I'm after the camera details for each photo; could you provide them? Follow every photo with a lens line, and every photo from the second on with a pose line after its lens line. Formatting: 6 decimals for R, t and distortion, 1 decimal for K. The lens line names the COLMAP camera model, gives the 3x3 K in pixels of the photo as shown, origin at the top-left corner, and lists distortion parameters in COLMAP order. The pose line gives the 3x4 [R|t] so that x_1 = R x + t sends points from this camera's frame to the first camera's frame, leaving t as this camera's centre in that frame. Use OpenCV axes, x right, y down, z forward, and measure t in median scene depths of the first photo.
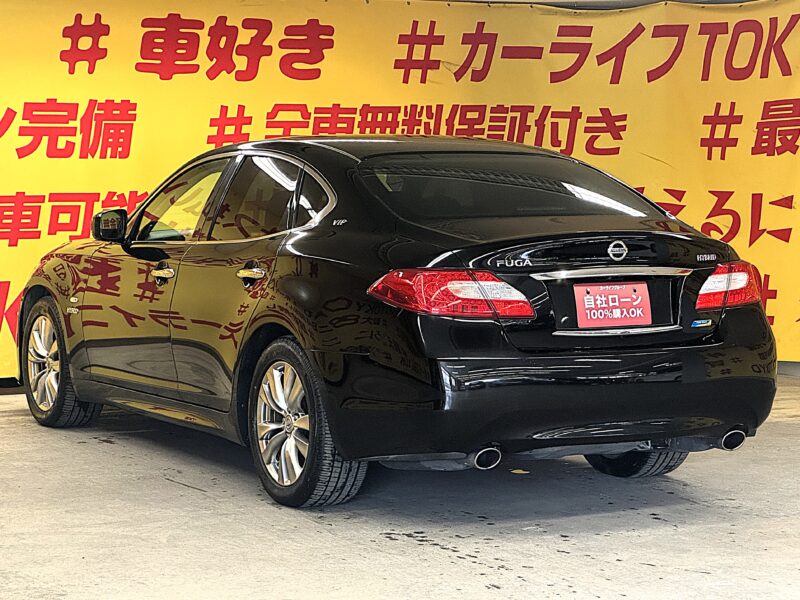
lens RADIAL K [[1859.9, 0, 416.3], [0, 1859.9, 303.3], [0, 0, 1]] dist [0.141867, 0.000000]
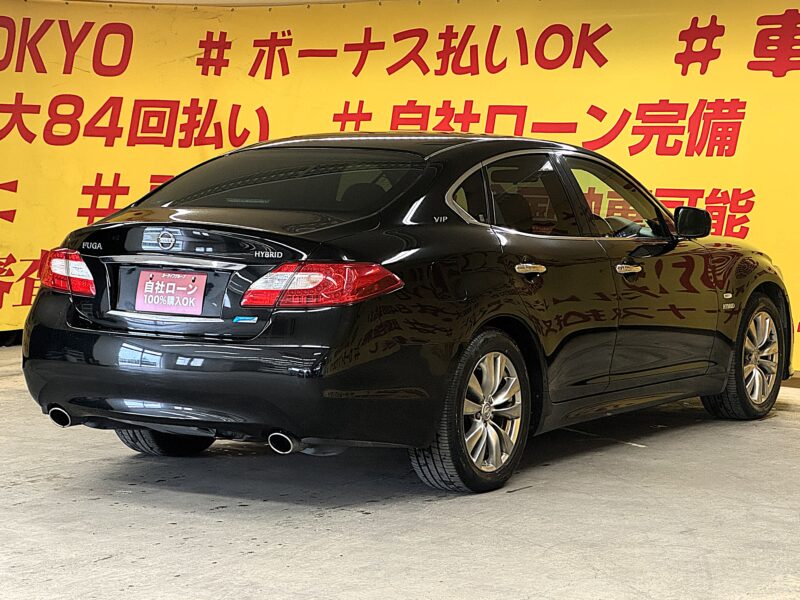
lens RADIAL K [[1859.9, 0, 402.9], [0, 1859.9, 300.9], [0, 0, 1]] dist [0.141867, 0.000000]
pose [[0.525992, 0.077485, -0.846952, 0.613658], [-0.078214, 0.996028, 0.042549, -0.028539], [0.846885, 0.043863, 0.529963, 0.313085]]
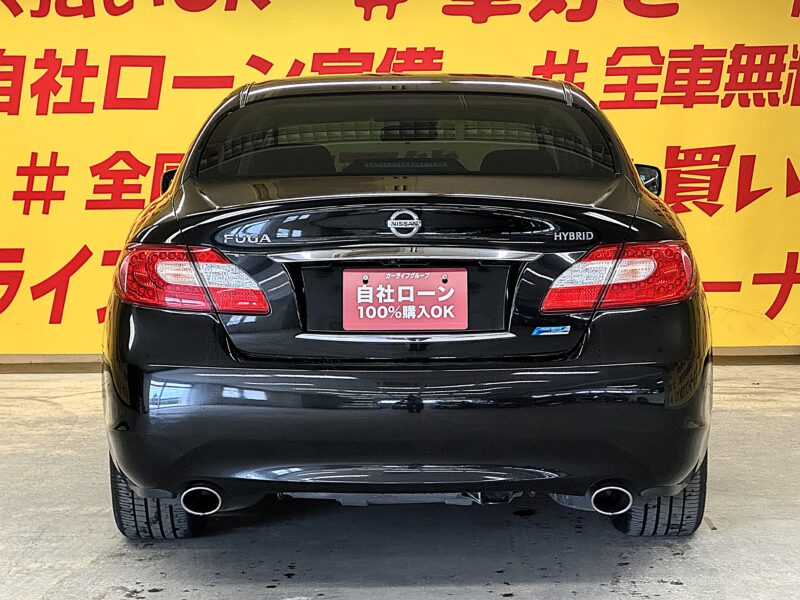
lens RADIAL K [[1859.9, 0, 401.7], [0, 1859.9, 299.7], [0, 0, 1]] dist [0.141867, 0.000000]
pose [[0.895825, 0.034019, -0.443103, 0.229621], [-0.026641, 0.999383, 0.022867, -0.008438], [0.443608, -0.008680, 0.896179, 0.195134]]
